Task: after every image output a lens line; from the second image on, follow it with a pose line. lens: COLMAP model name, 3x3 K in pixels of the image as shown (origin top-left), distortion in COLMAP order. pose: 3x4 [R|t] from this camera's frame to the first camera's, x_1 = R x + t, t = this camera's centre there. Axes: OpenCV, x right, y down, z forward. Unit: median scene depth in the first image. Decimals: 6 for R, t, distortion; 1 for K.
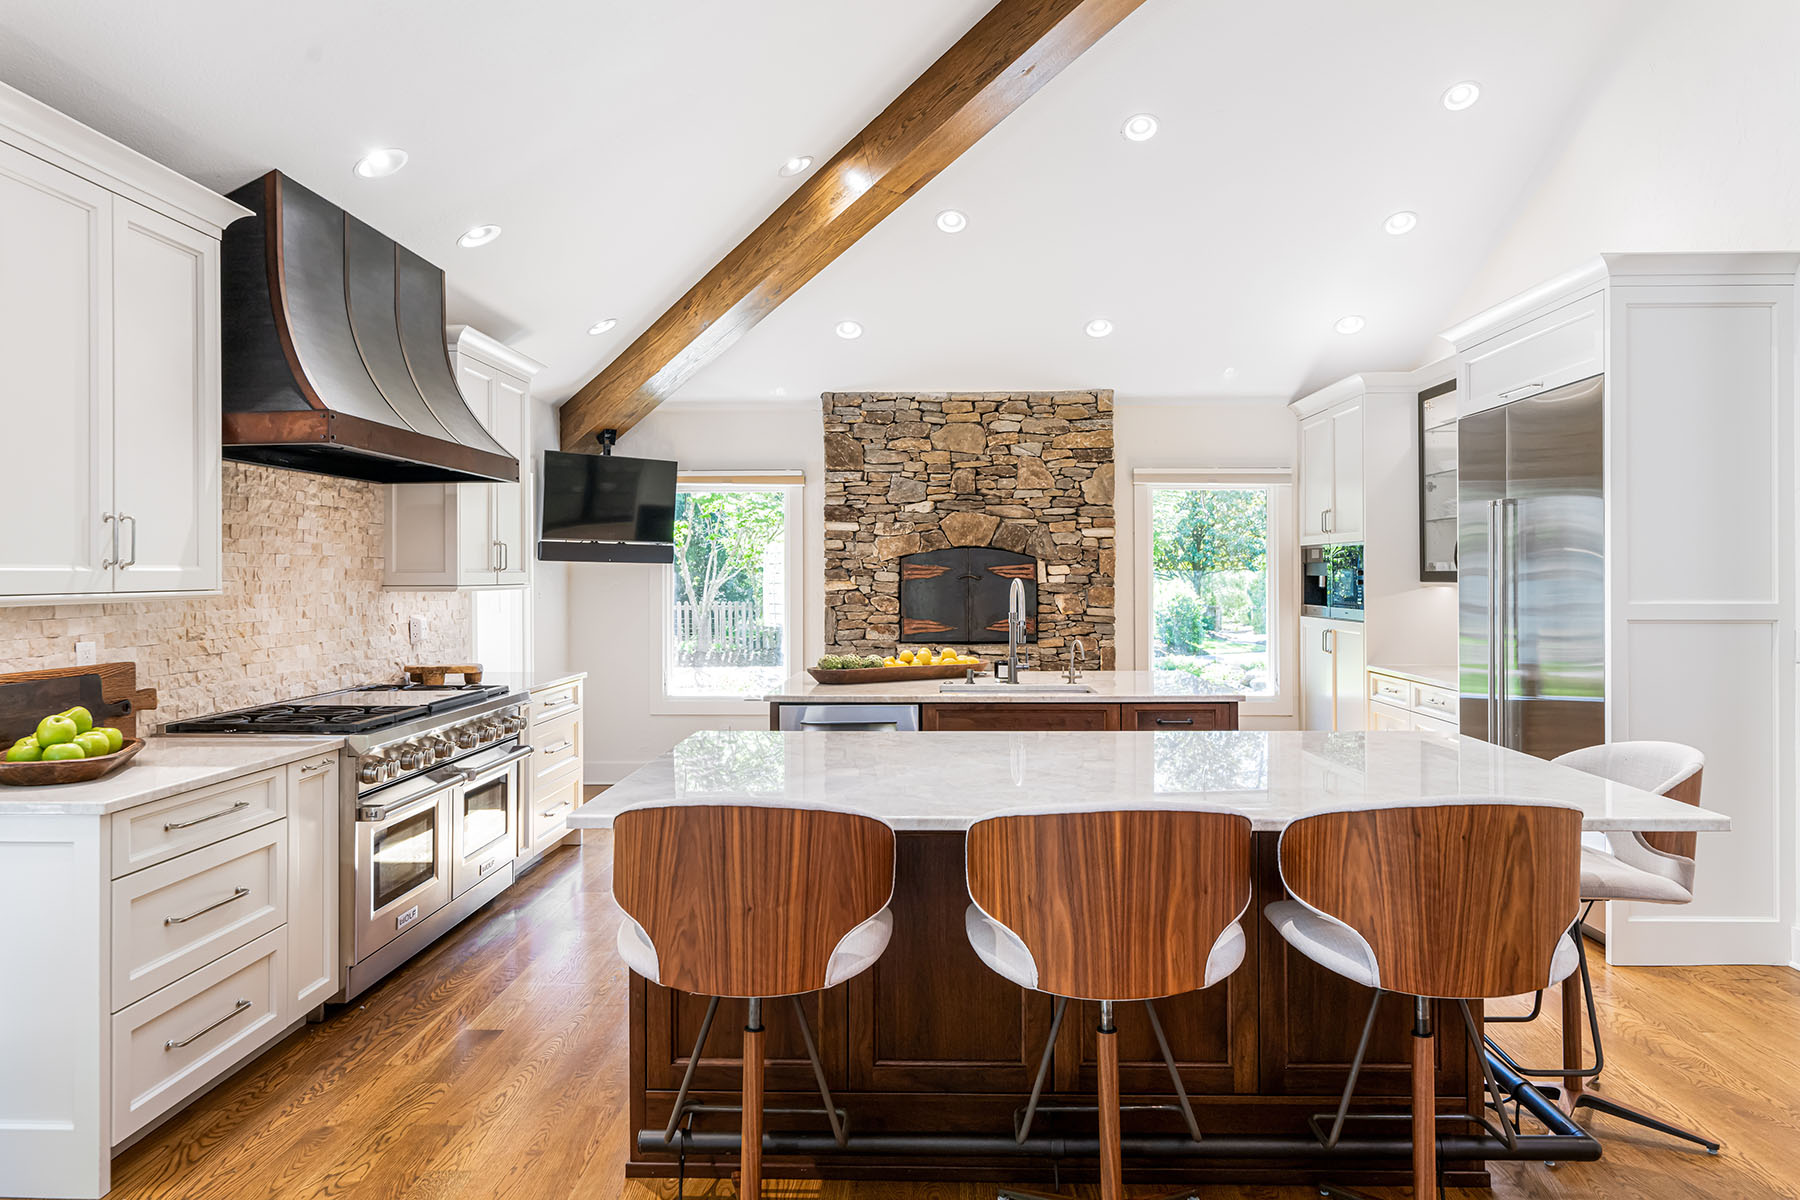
lens RADIAL K [[1231.7, 0, 919.1], [0, 1231.7, 578.2], [0, 0, 1]] dist [0.005292, -0.002405]
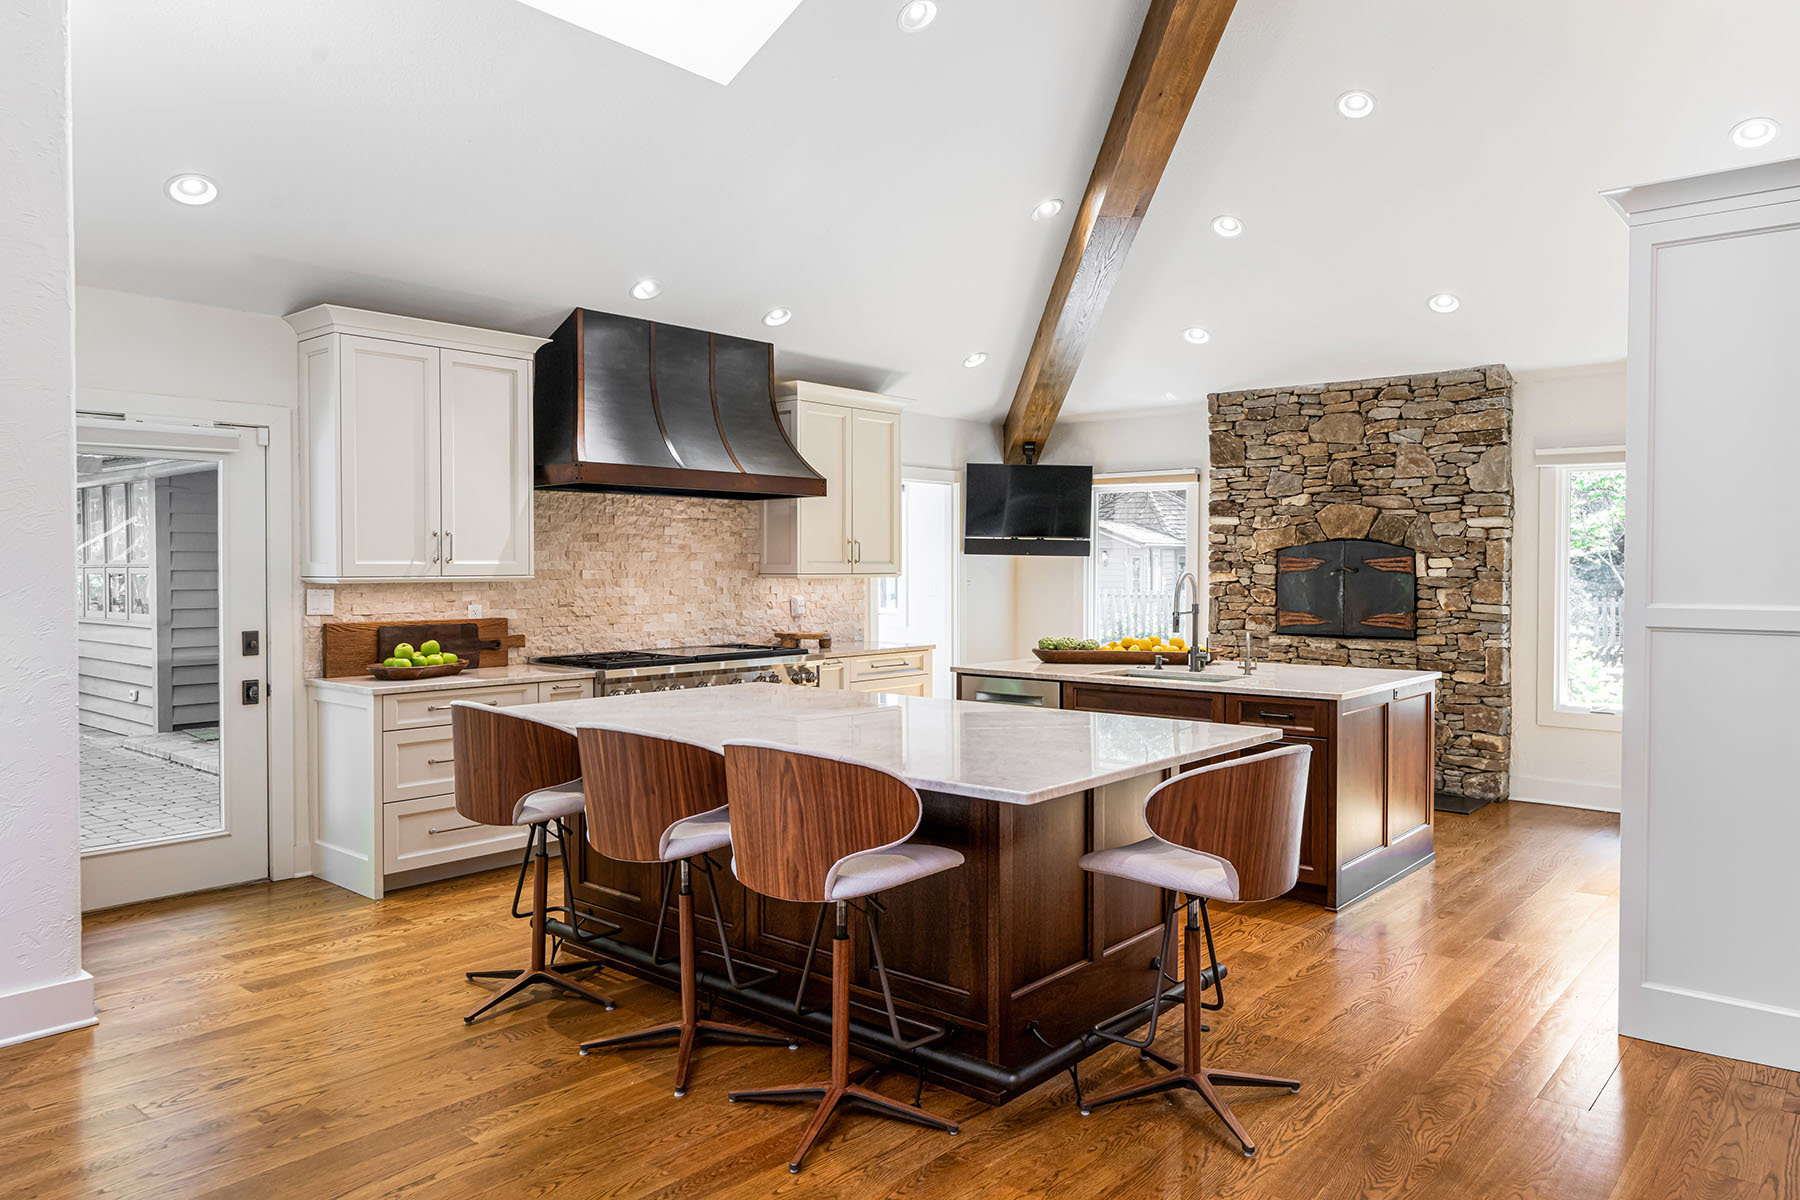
lens RADIAL K [[1231.7, 0, 924.9], [0, 1231.7, 589.2], [0, 0, 1]] dist [0.005292, -0.002405]
pose [[0.779360, 0.016316, -0.626364, 0.396290], [-0.005295, 0.999797, 0.019456, -0.003022], [0.626554, -0.011847, 0.779288, 0.025034]]
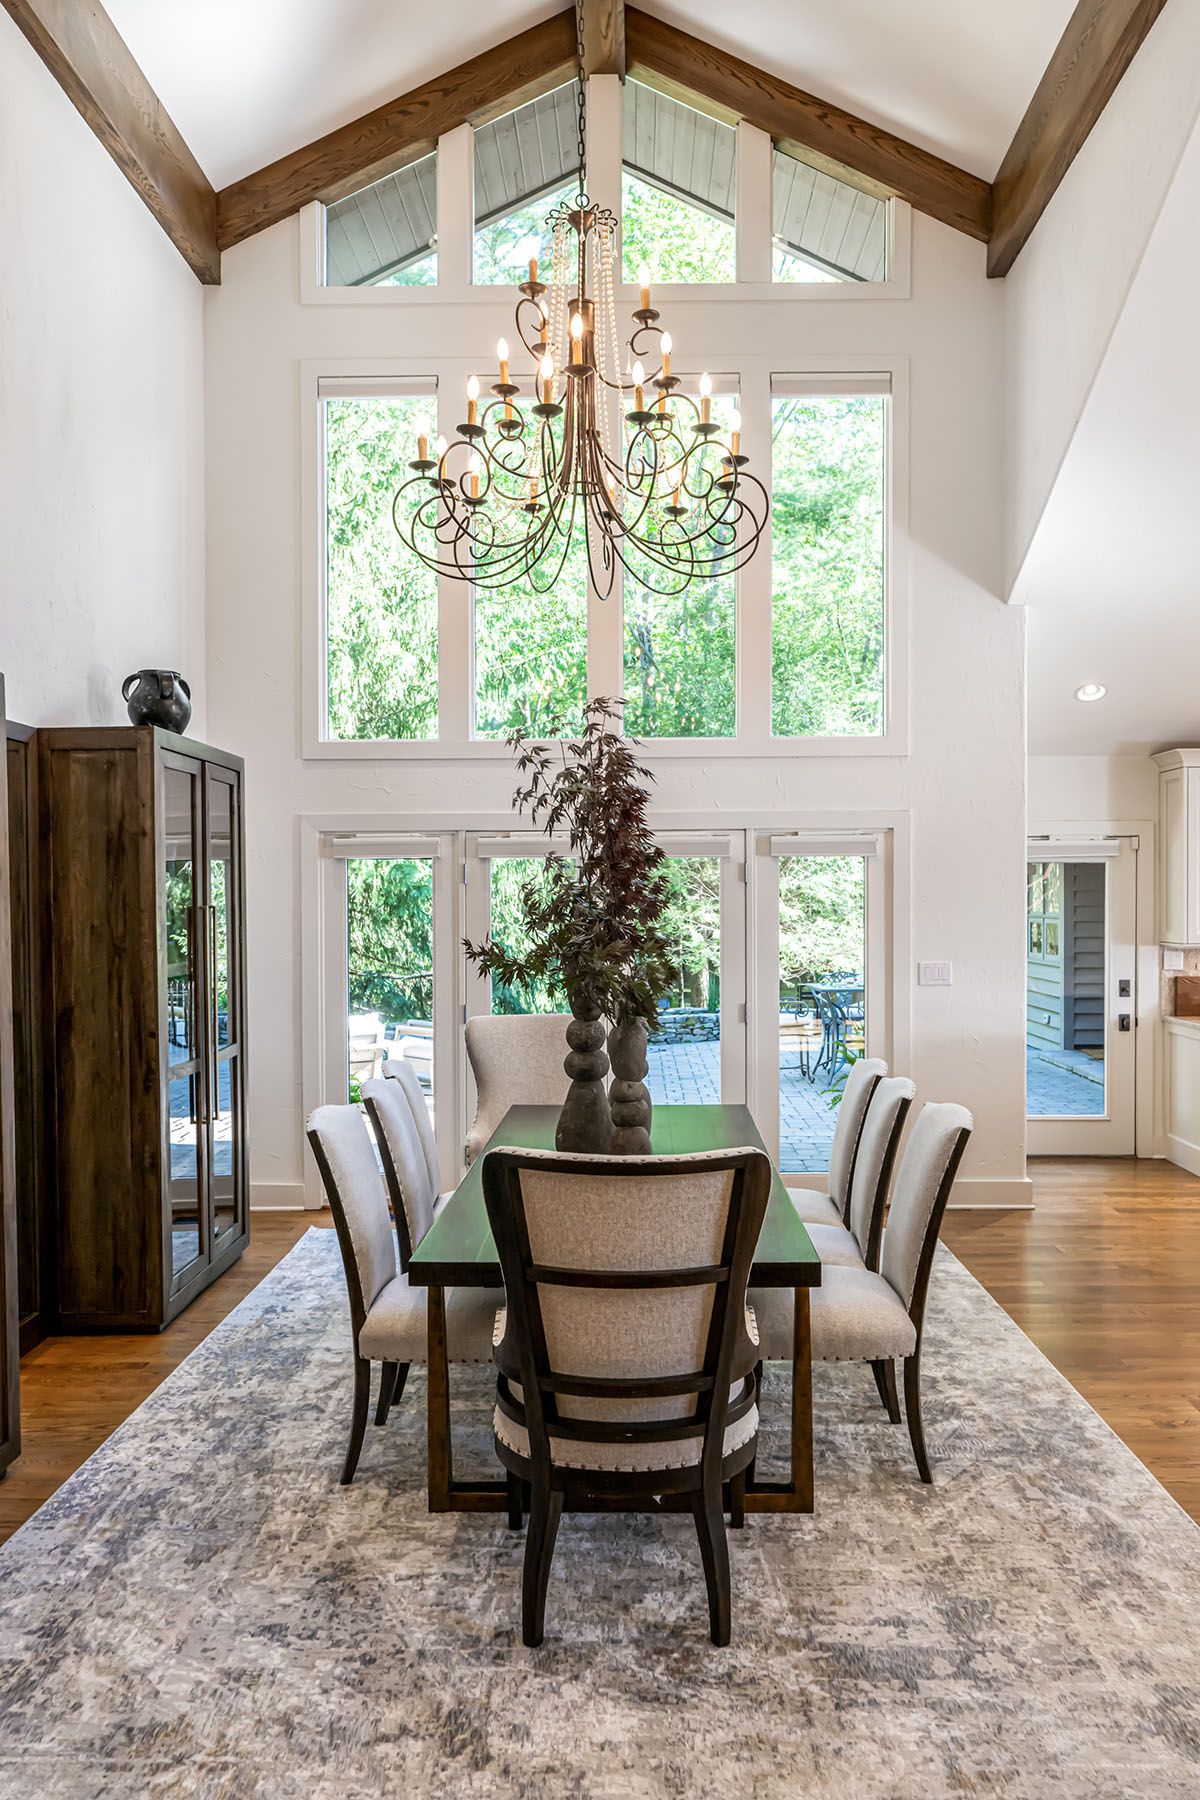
lens RADIAL K [[1322.7, 0, 581.1], [0, 1322.7, 910.9], [0, 0, 1]] dist [-0.003197, -0.002638]
pose [[-0.010920, 0.015362, -0.999822, 0.723413], [0.001029, 0.999882, 0.015351, -0.035194], [0.999940, -0.000862, -0.010934, -0.094280]]
